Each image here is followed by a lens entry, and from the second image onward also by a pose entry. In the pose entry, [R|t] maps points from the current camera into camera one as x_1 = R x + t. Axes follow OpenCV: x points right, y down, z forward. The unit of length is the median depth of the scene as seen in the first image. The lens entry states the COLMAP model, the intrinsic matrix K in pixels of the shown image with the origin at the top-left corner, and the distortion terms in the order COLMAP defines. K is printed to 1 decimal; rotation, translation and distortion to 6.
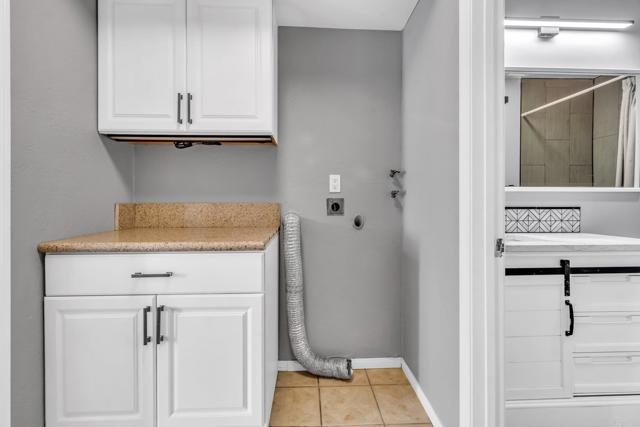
lens RADIAL K [[303.6, 0, 319.7], [0, 303.6, 208.8], [0, 0, 1]] dist [0.001002, 0.000188]
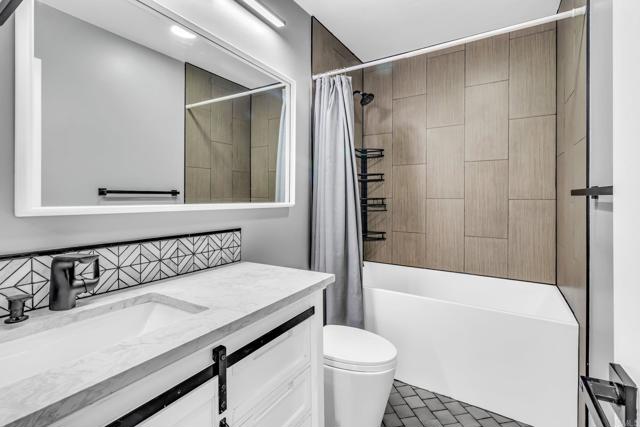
lens RADIAL K [[303.6, 0, 319.7], [0, 303.6, 208.8], [0, 0, 1]] dist [0.001002, 0.000188]
pose [[0.573543, -0.015940, 0.819020, 0.312216], [0.001387, 0.999828, 0.018487, -0.069486], [-0.819174, -0.009467, 0.573467, 0.359660]]
